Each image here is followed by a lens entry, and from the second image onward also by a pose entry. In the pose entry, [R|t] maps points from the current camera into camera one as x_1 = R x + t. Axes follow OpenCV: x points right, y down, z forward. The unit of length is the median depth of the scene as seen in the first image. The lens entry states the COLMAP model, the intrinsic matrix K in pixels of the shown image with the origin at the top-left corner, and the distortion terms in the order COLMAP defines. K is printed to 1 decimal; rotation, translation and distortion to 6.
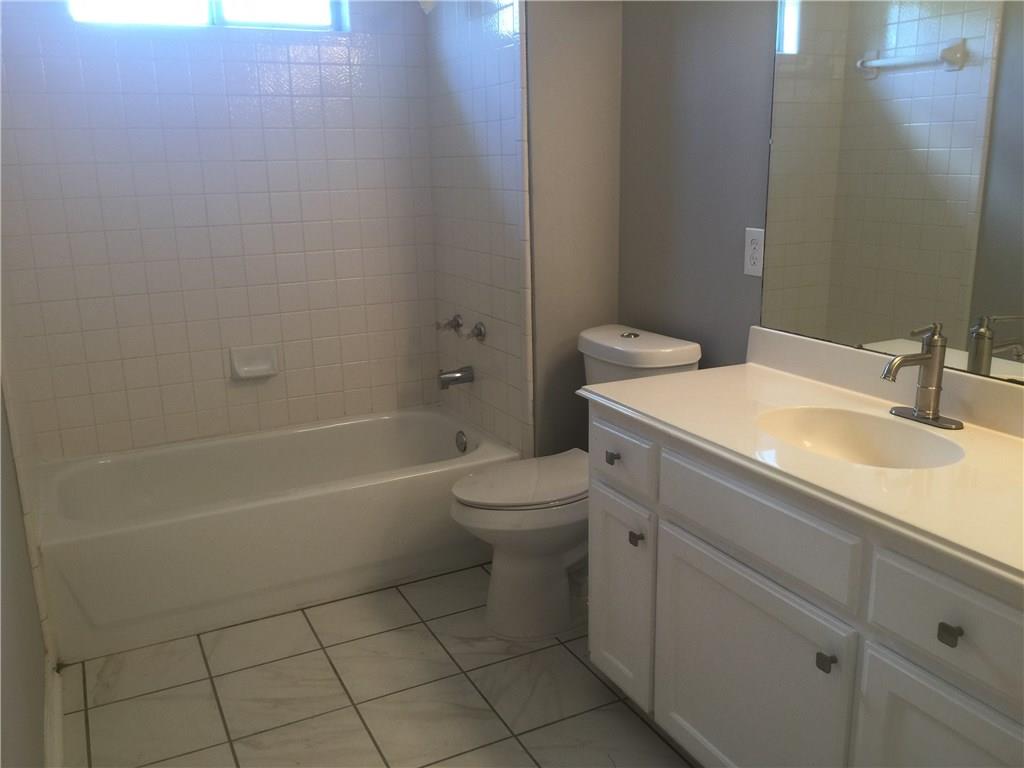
lens RADIAL K [[880.9, 0, 512.7], [0, 880.9, 382.7], [0, 0, 1]] dist [0.067719, -0.105680]
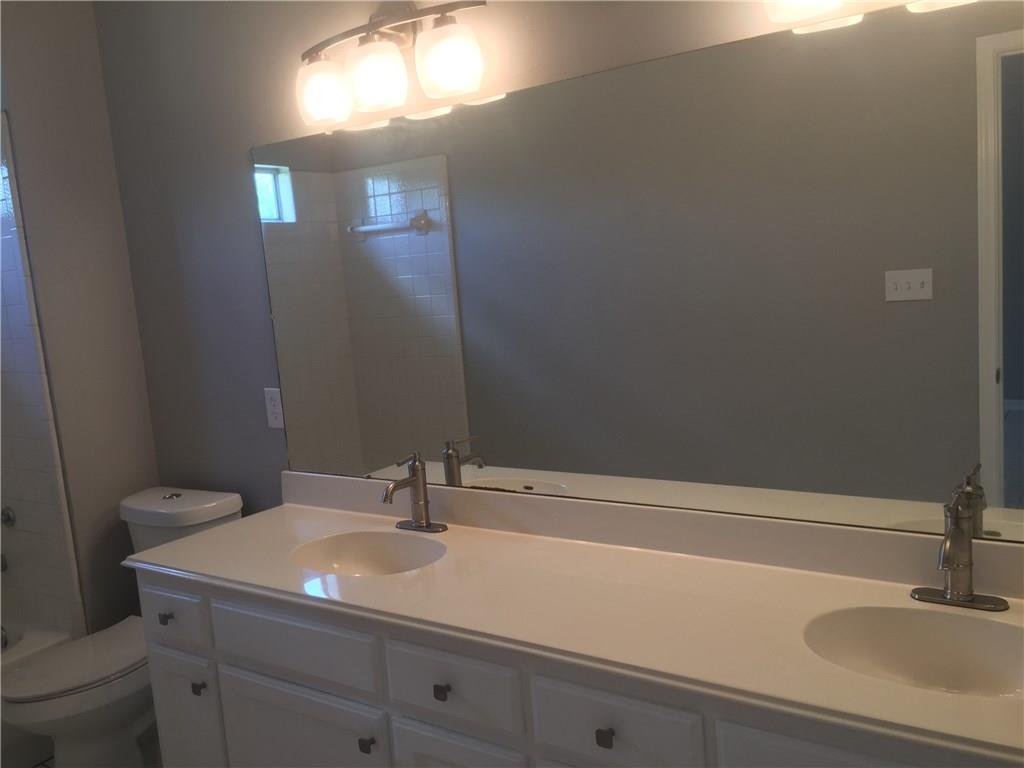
lens RADIAL K [[880.9, 0, 515.9], [0, 880.9, 379.3], [0, 0, 1]] dist [0.067719, -0.105680]
pose [[0.873389, -0.113659, 0.473575, 0.005473], [0.179806, 0.978942, -0.096658, -0.017025], [-0.452617, 0.169572, 0.875433, -0.174217]]
